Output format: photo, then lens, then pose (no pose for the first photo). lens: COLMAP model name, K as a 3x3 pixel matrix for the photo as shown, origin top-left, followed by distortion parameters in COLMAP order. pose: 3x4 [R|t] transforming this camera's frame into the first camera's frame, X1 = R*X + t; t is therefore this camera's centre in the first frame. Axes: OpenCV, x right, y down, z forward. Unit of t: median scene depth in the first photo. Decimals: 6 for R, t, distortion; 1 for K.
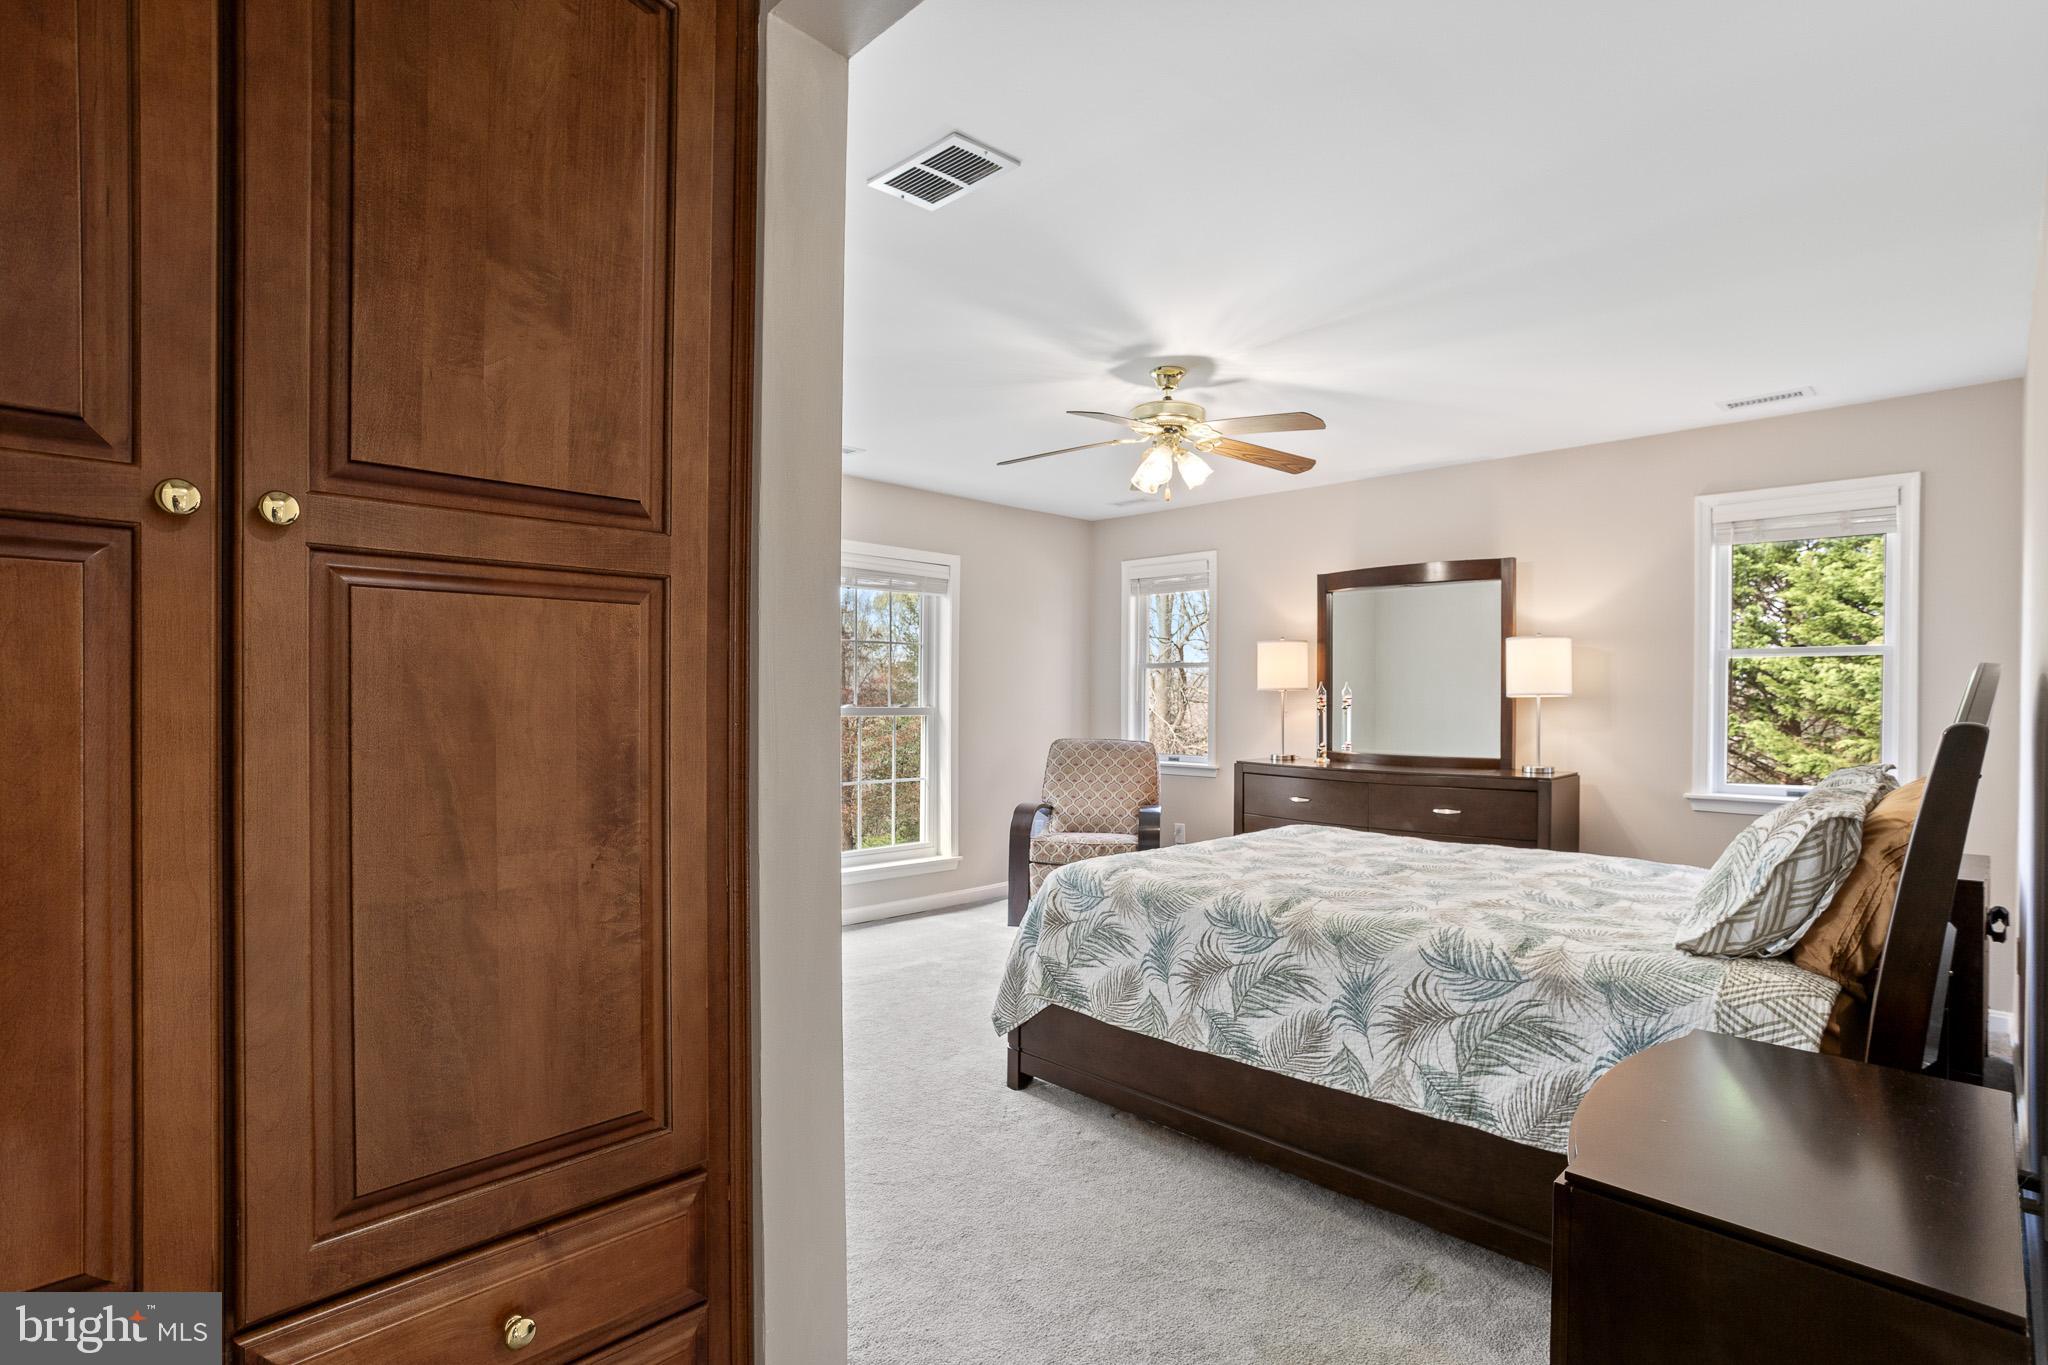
lens RADIAL K [[1004.2, 0, 999.0], [0, 1004.2, 716.2], [0, 0, 1]] dist [-0.039634, 0.020233]
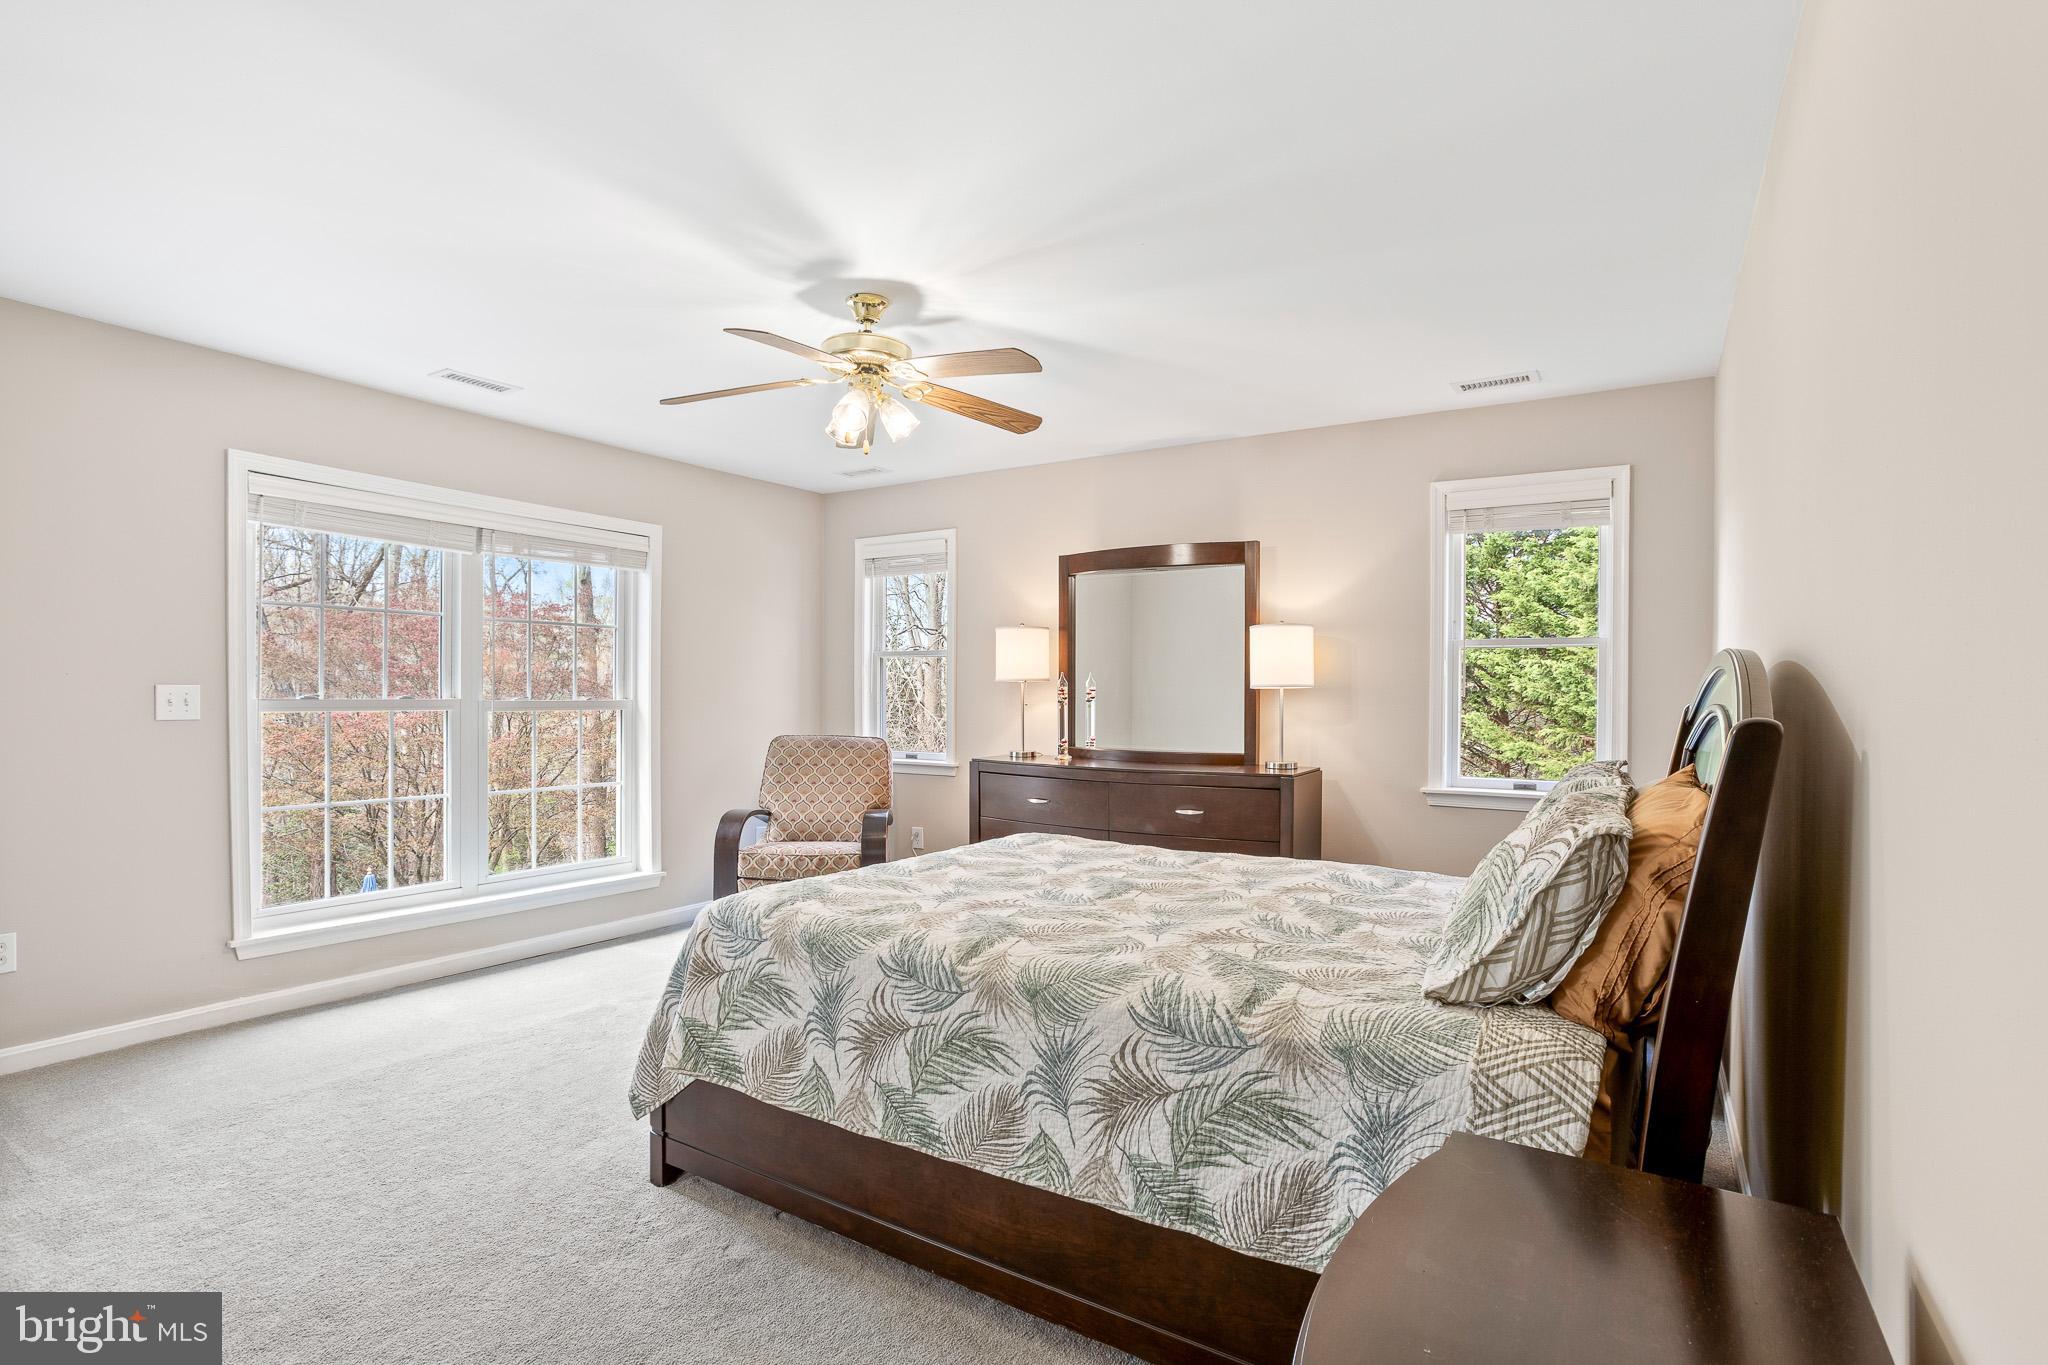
lens RADIAL K [[1004.2, 0, 985.4], [0, 1004.2, 705.7], [0, 0, 1]] dist [-0.039634, 0.020233]
pose [[0.979872, -0.001669, 0.199620, 0.113388], [0.002196, 0.999995, -0.002419, -0.001822], [-0.199615, 0.002809, 0.979870, 0.182117]]
